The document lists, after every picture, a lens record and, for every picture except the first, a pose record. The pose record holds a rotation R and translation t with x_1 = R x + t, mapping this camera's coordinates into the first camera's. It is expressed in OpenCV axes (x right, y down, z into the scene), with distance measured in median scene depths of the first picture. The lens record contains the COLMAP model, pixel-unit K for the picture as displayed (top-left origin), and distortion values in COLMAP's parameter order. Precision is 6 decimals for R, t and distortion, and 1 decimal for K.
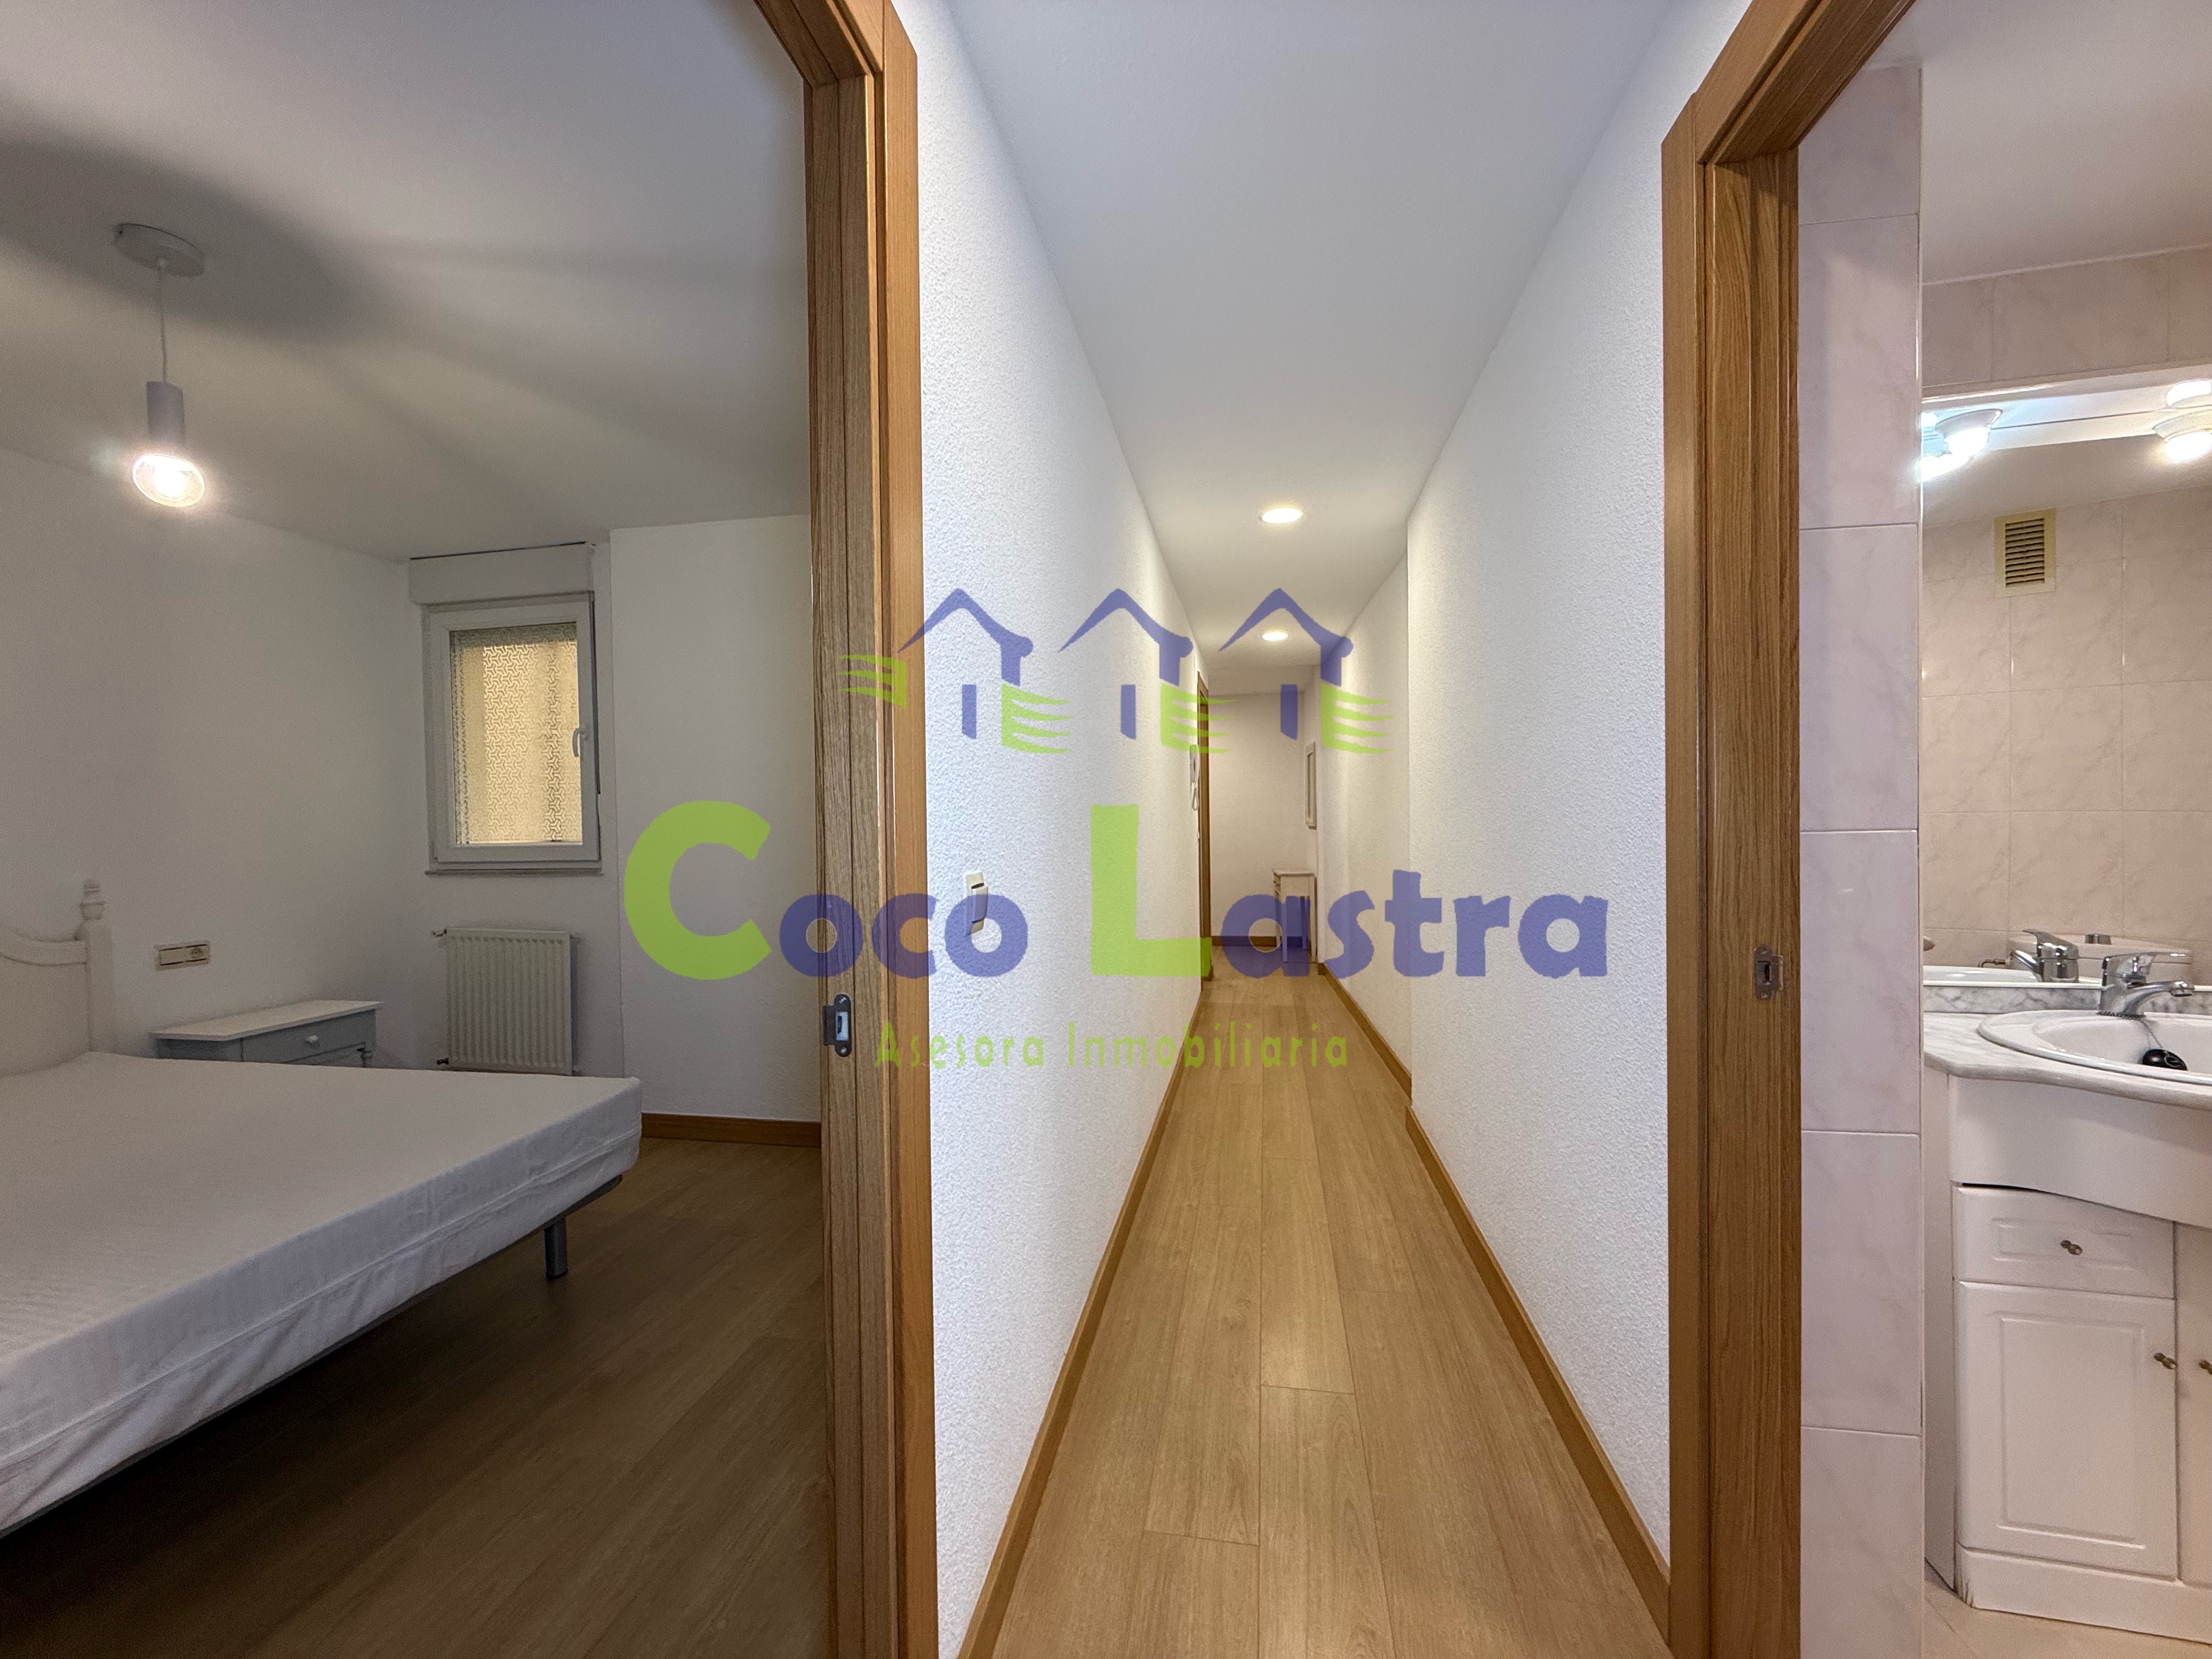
lens RADIAL K [[878.7, 0, 1096.4], [0, 878.7, 832.1], [0, 0, 1]] dist [-0.000498, -0.000140]
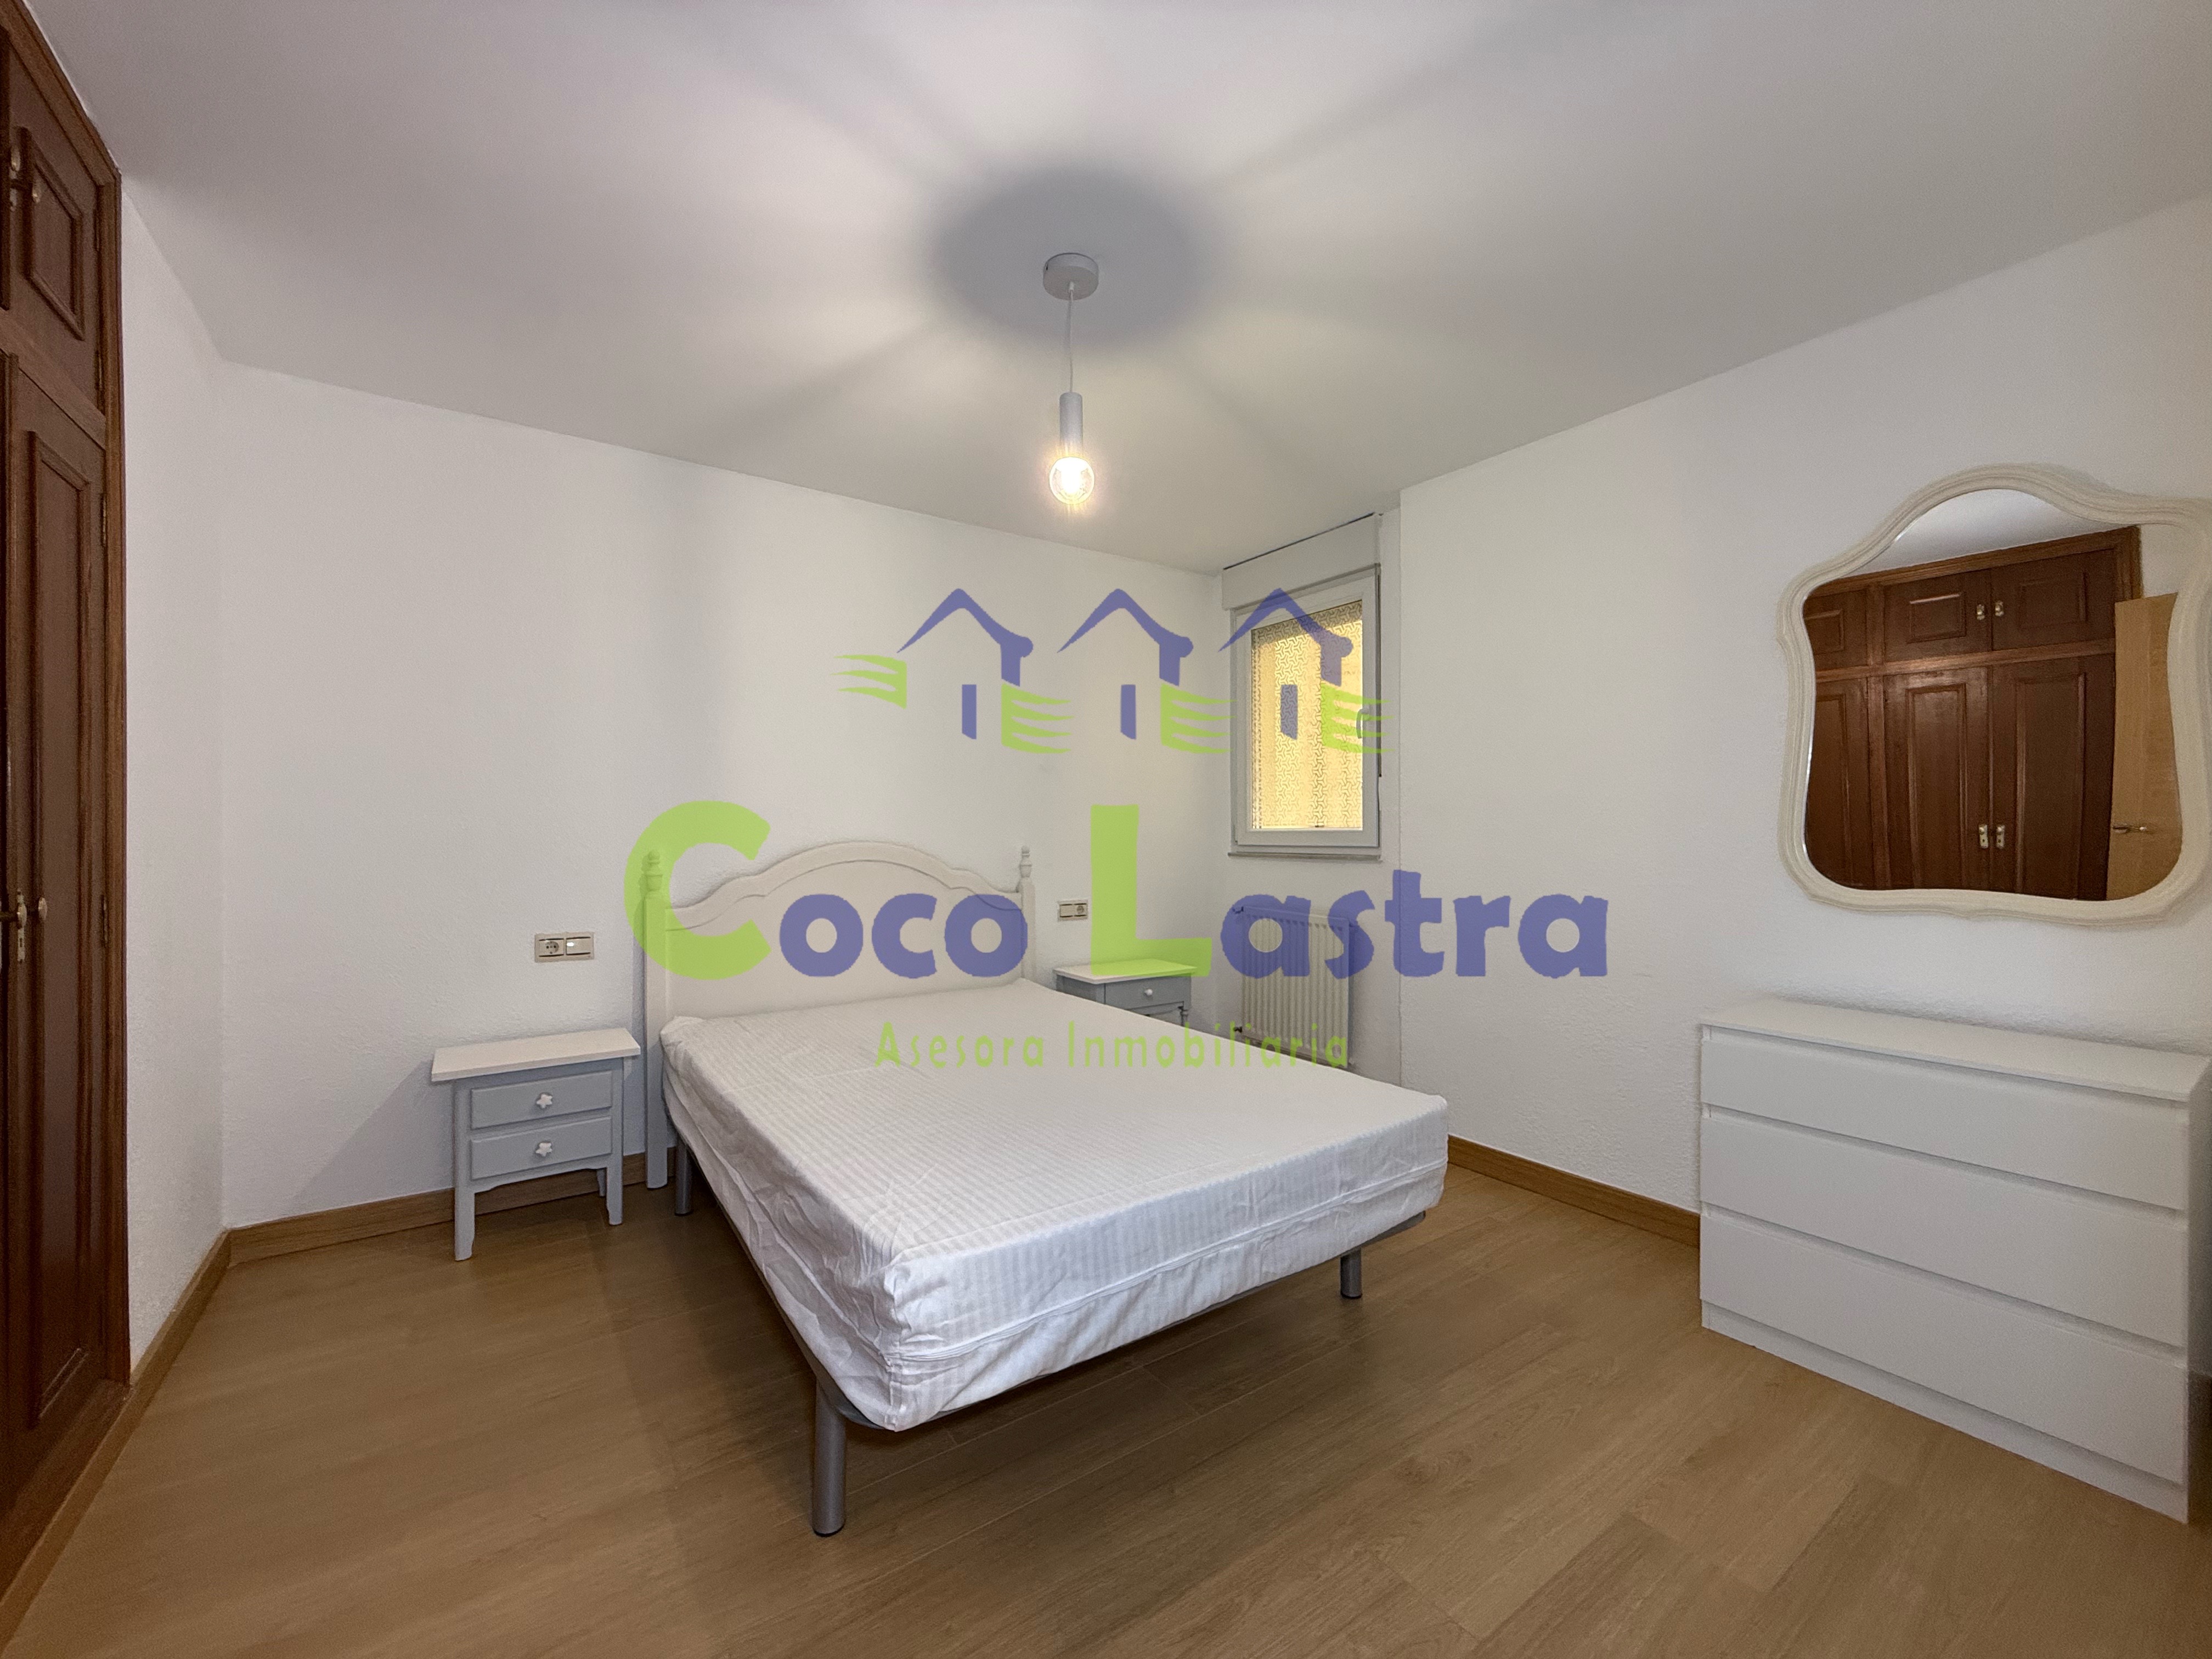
lens RADIAL K [[878.7, 0, 1096.4], [0, 878.7, 832.1], [0, 0, 1]] dist [-0.000498, -0.000140]
pose [[0.709023, 0.016738, -0.704987, -0.228458], [-0.021588, 0.999765, 0.002025, 0.042064], [0.704855, 0.013784, 0.709217, 0.225425]]
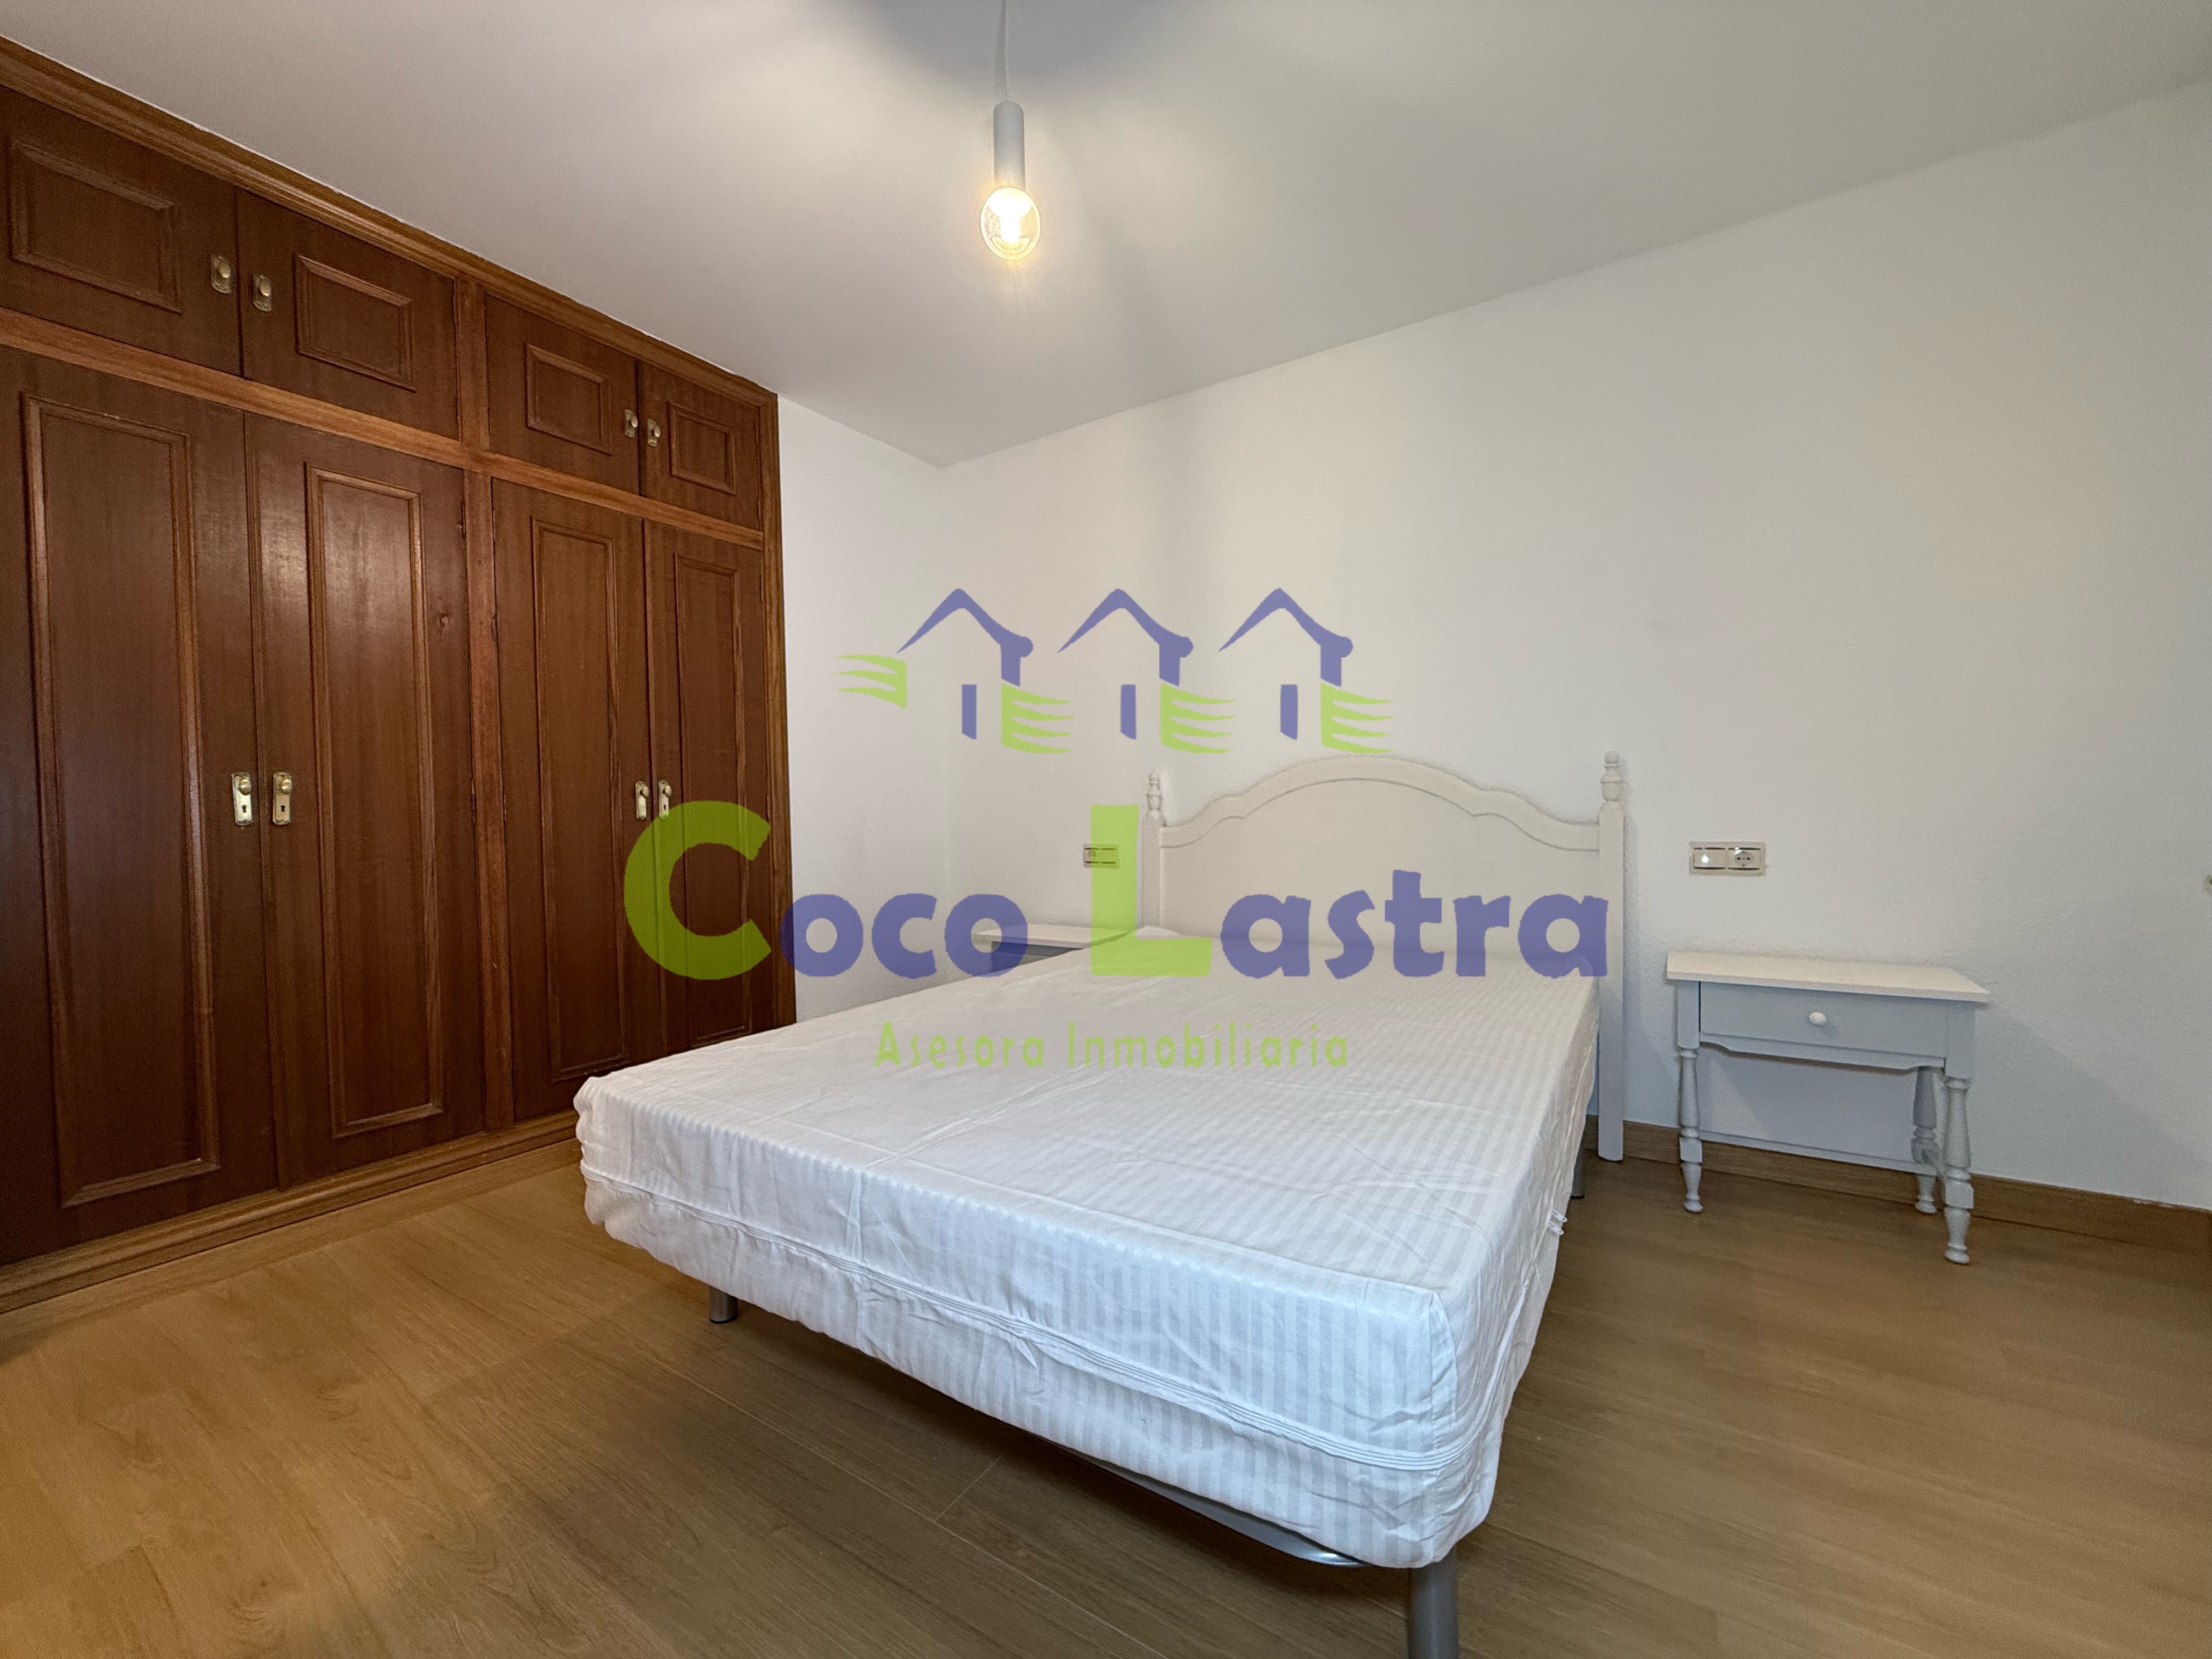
lens RADIAL K [[883.4, 0, 1093.6], [0, 883.4, 832.4], [0, 0, 1]] dist [-0.000547, -0.000079]
pose [[-0.382876, 0.042863, -0.922805, -0.271746], [0.009216, 0.999051, 0.042580, 0.139121], [0.923754, 0.007798, -0.382908, 1.355330]]
